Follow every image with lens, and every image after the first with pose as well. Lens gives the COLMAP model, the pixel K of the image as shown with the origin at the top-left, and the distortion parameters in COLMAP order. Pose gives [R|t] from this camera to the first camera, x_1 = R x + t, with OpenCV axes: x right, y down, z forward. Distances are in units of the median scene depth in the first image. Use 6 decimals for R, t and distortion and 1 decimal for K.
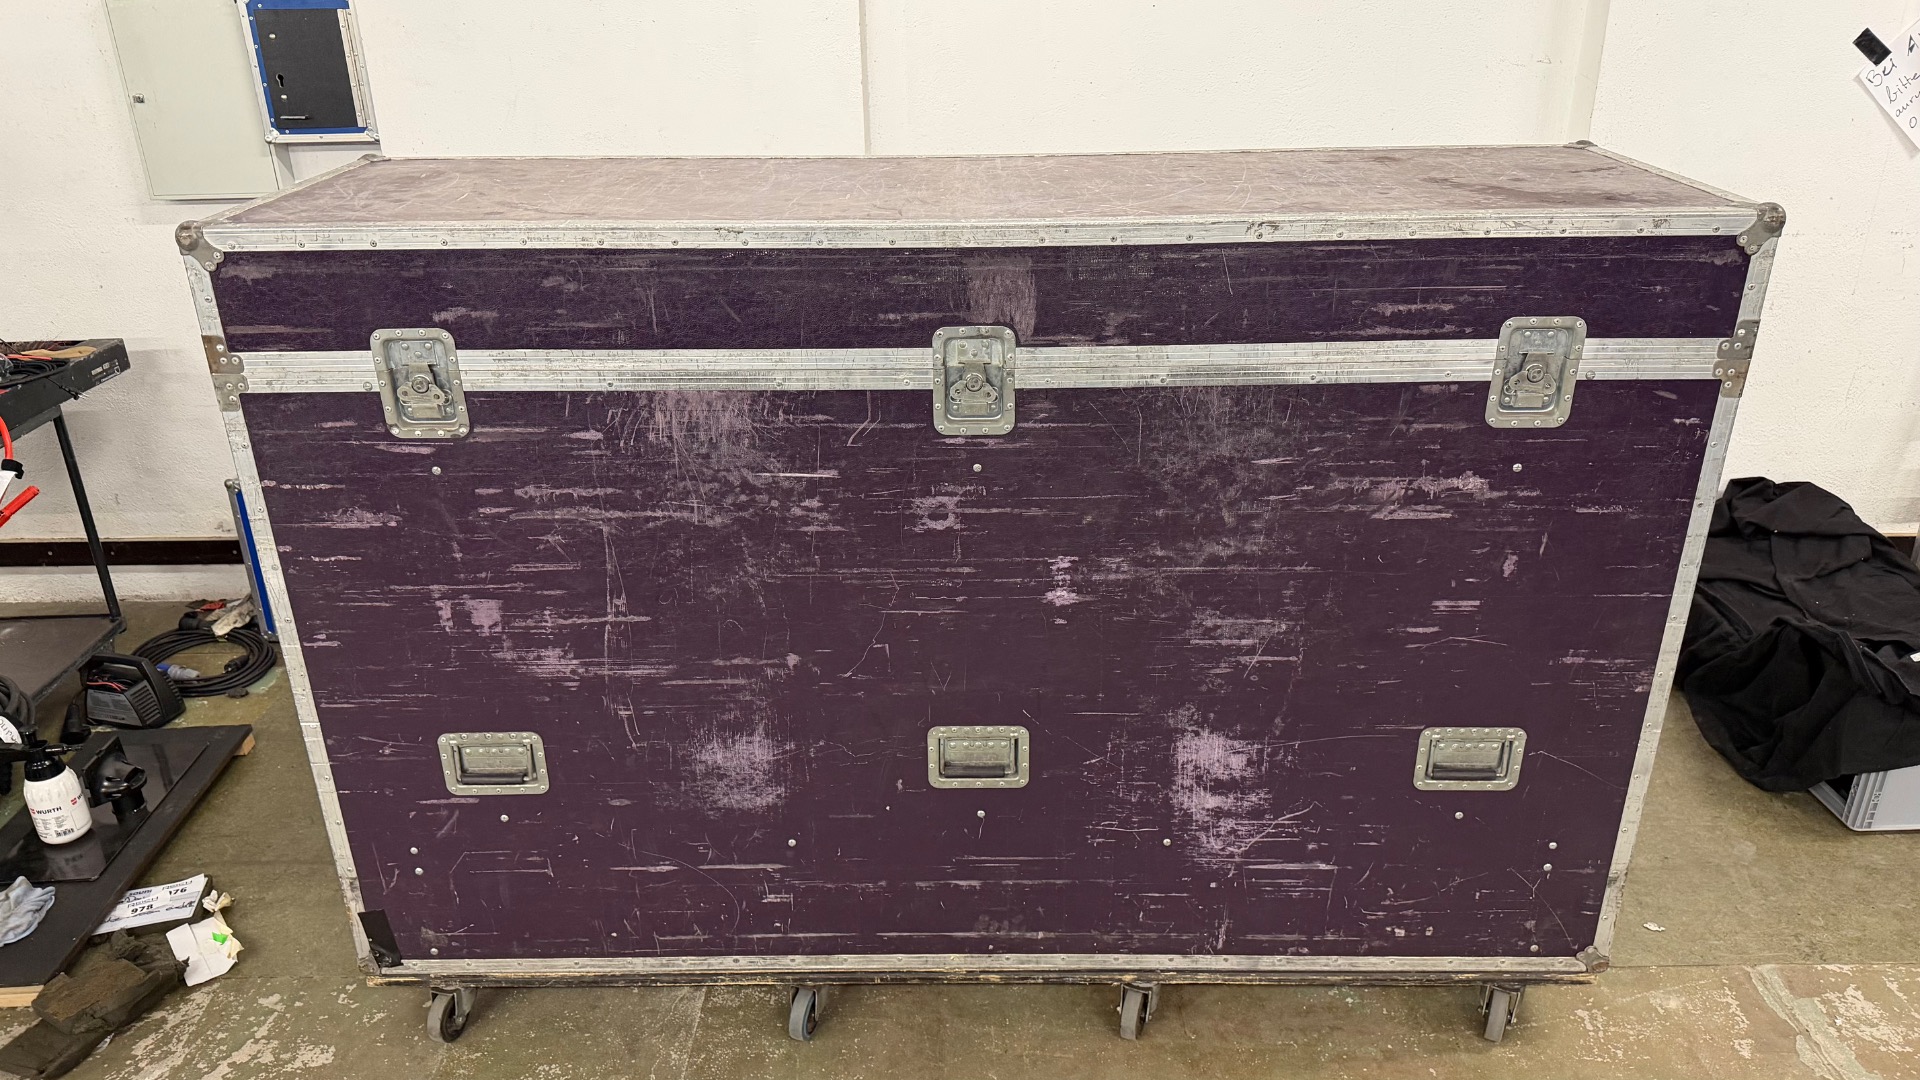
lens RADIAL K [[1391.0, 0, 965.2], [0, 1391.0, 546.9], [0, 0, 1]] dist [0.082318, -0.094476]
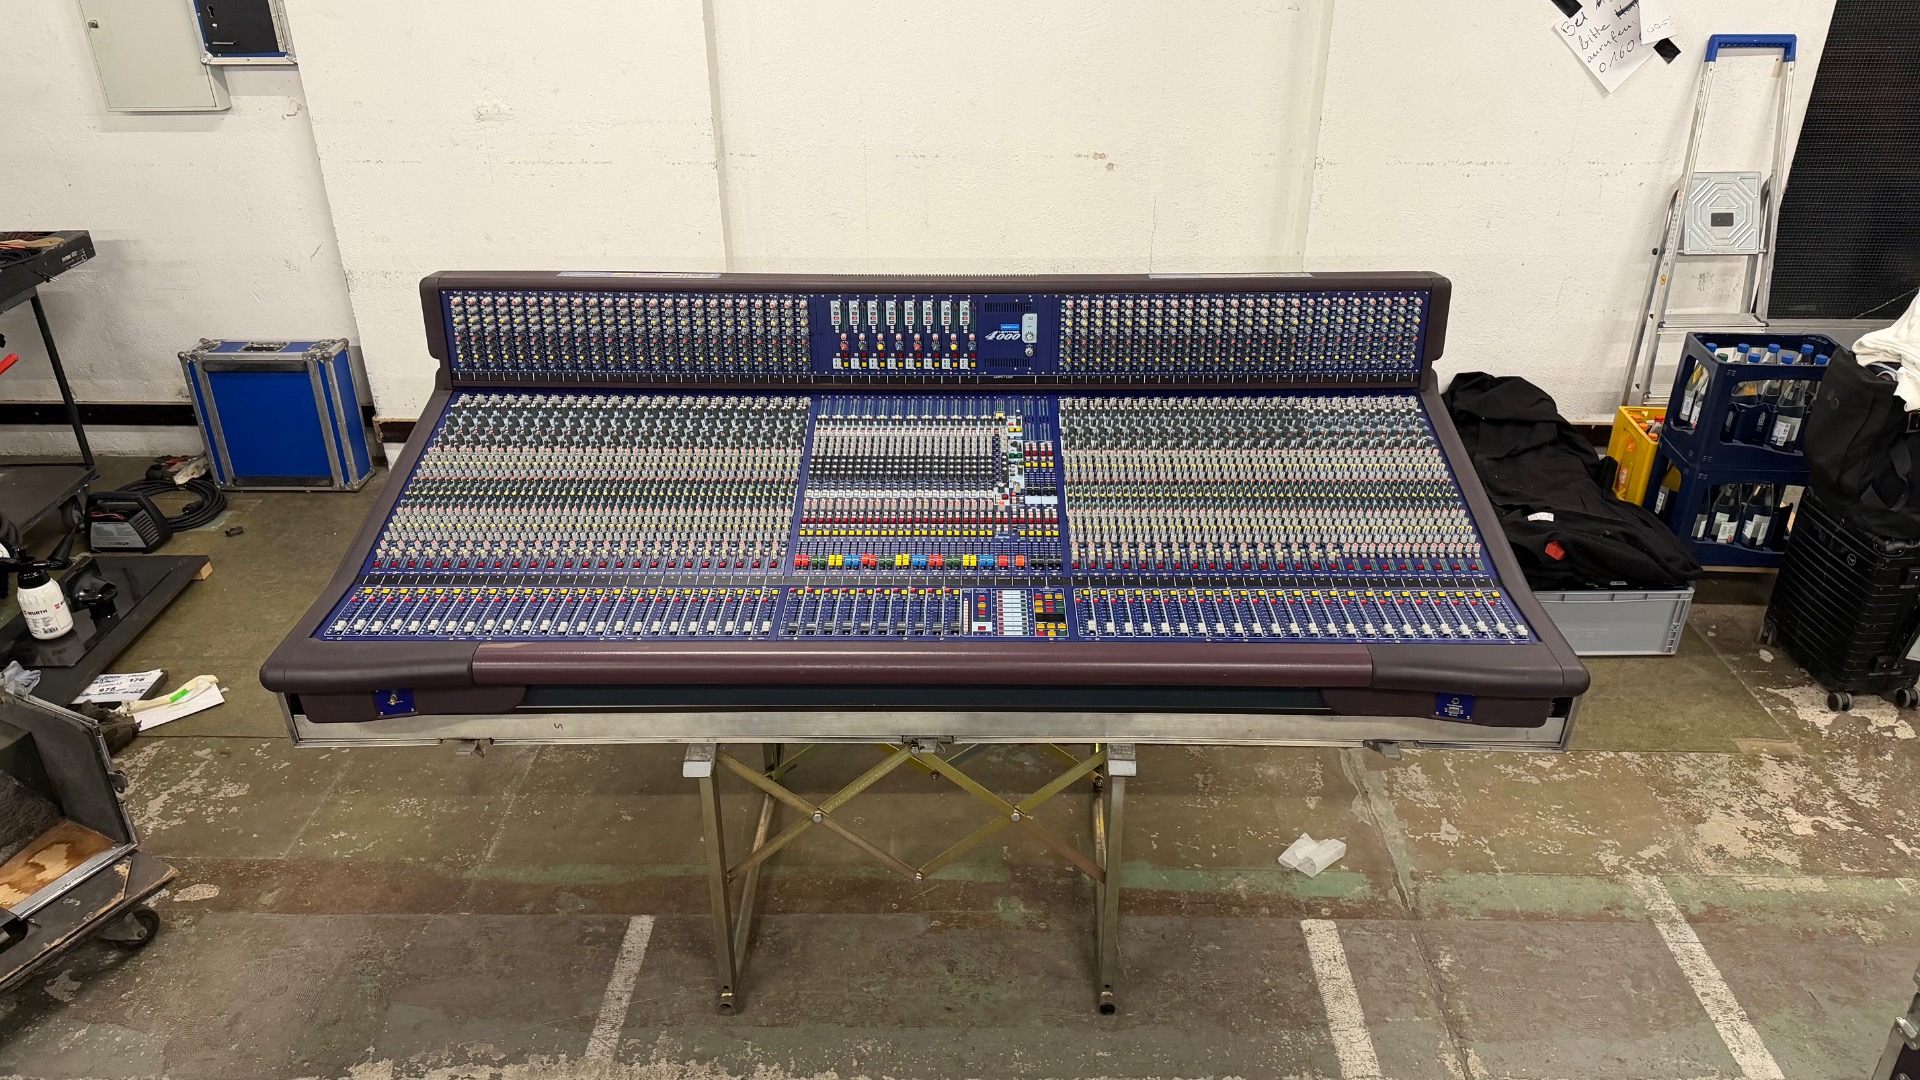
lens RADIAL K [[1391.0, 0, 965.8], [0, 1391.0, 551.5], [0, 0, 1]] dist [0.082318, -0.094476]
pose [[0.999798, 0.017489, -0.009911, 0.149136], [-0.016644, 0.996675, 0.079763, 0.013181], [0.011273, -0.079582, 0.996765, -0.186575]]
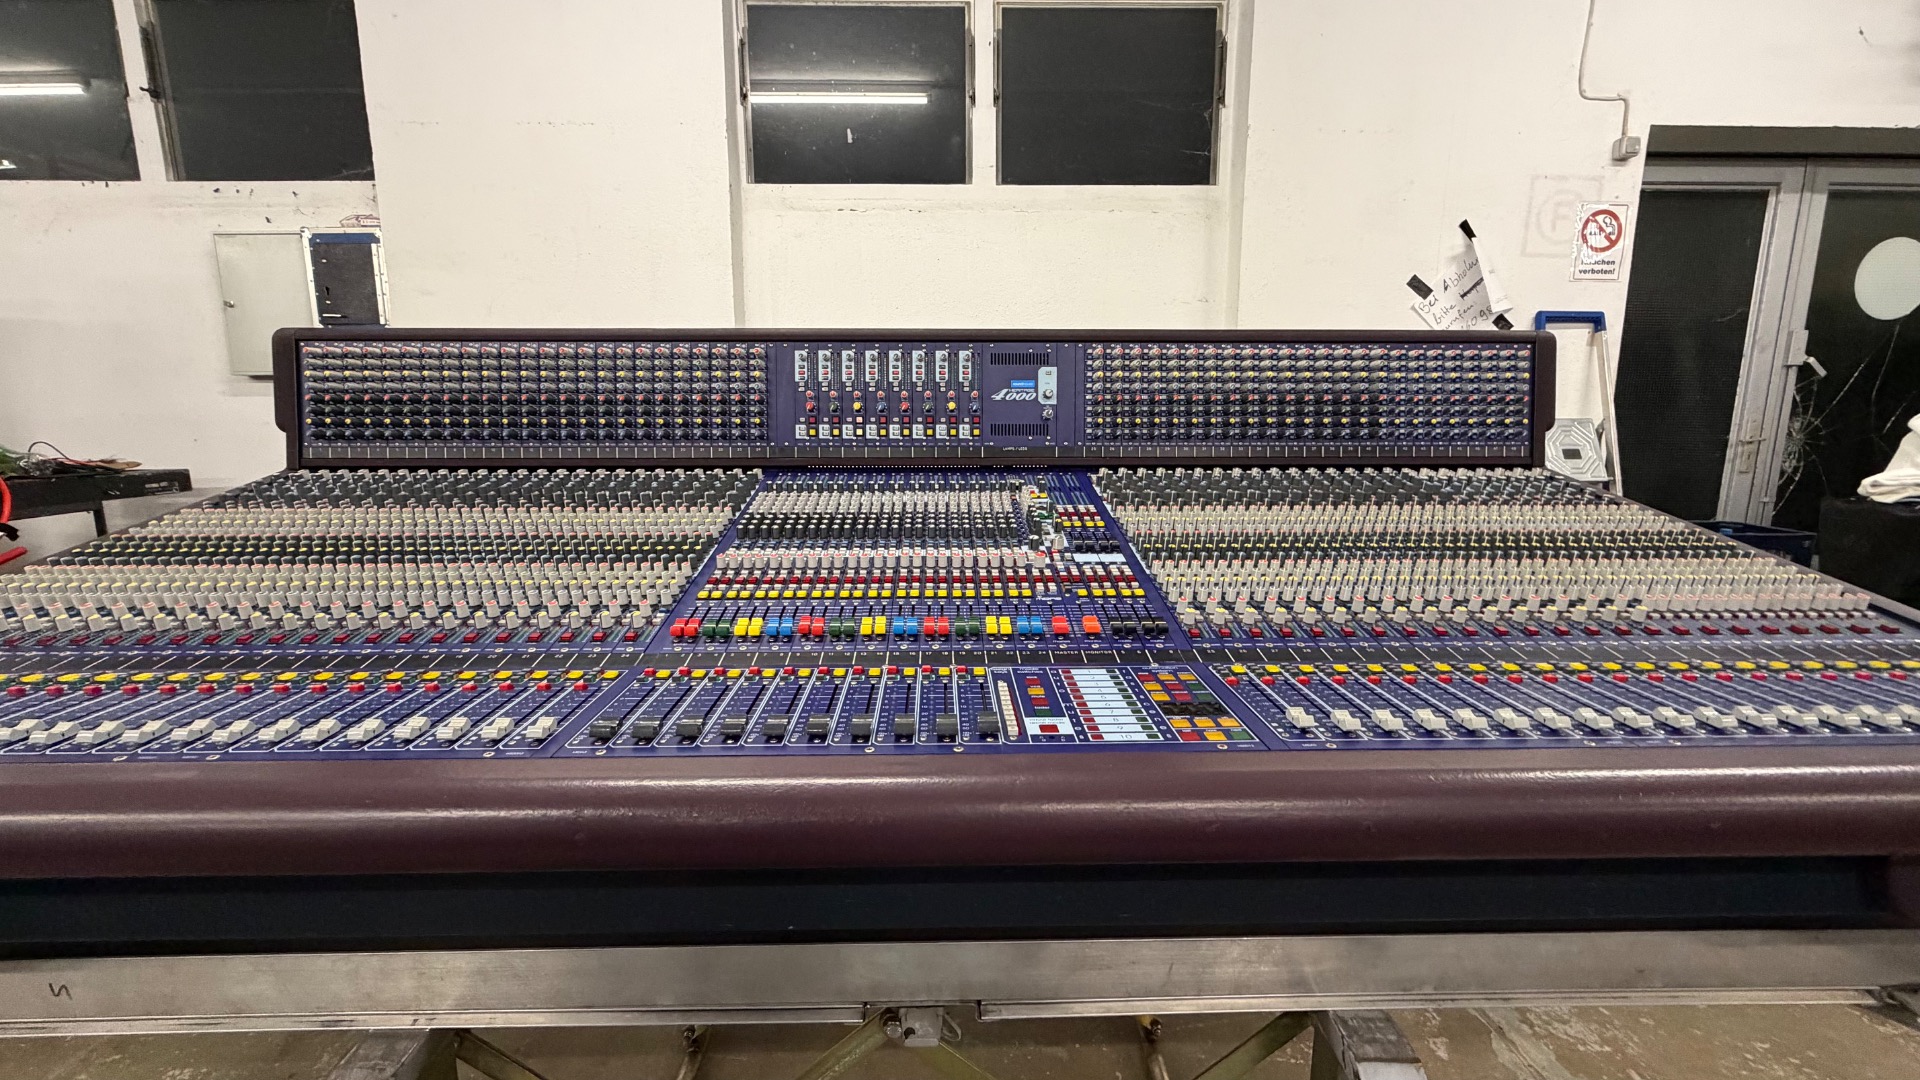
lens RADIAL K [[786.5, 0, 956.1], [0, 786.5, 531.9], [0, 0, 1]] dist [-0.010538, 0.004201]
pose [[0.999832, 0.009286, 0.015803, 0.130896], [-0.004989, 0.967482, -0.252891, 0.094699], [-0.017637, 0.252770, 0.967366, 0.252265]]
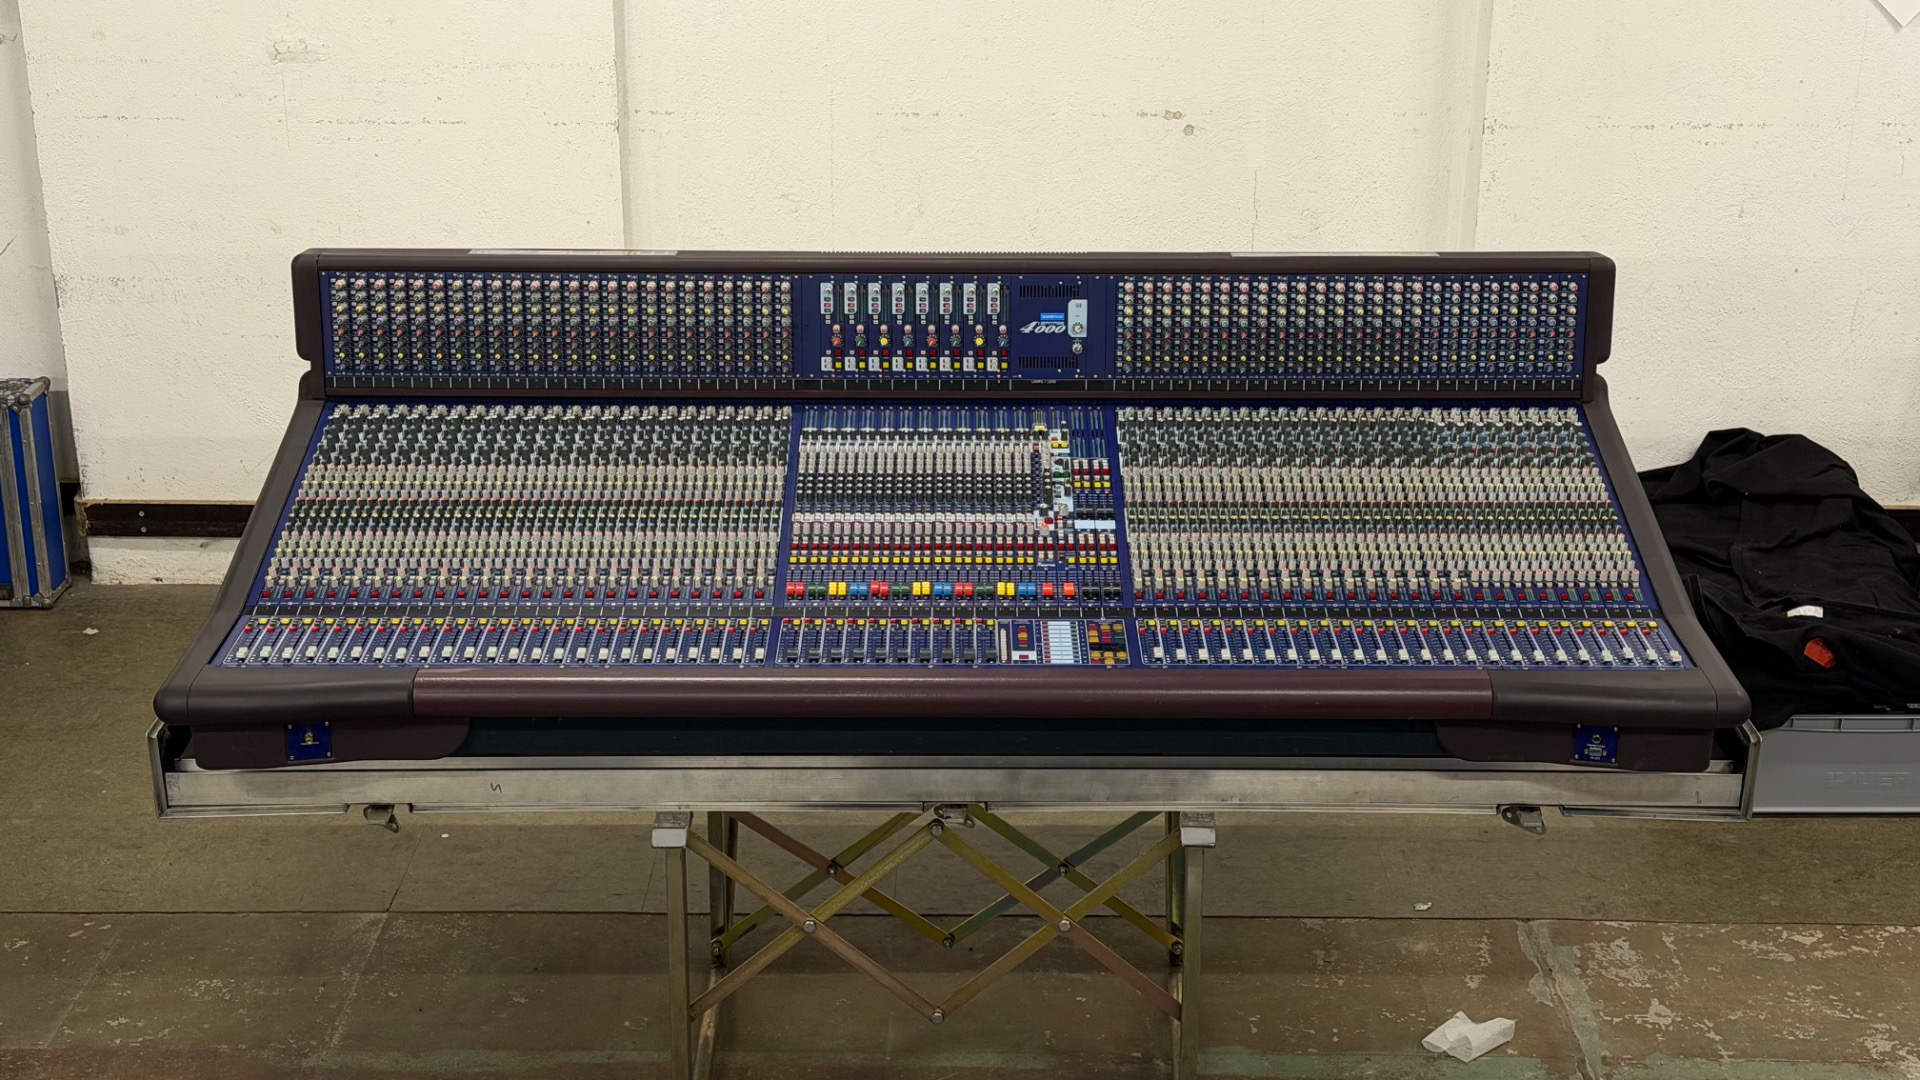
lens RADIAL K [[2768.5, 0, 992.8], [0, 2768.5, 518.4], [0, 0, 1]] dist [0.125966, 0.000000]
pose [[0.999840, 0.016370, 0.007238, 0.132091], [-0.015903, 0.998049, -0.060378, 0.103261], [-0.008213, 0.060253, 0.998149, -0.565211]]
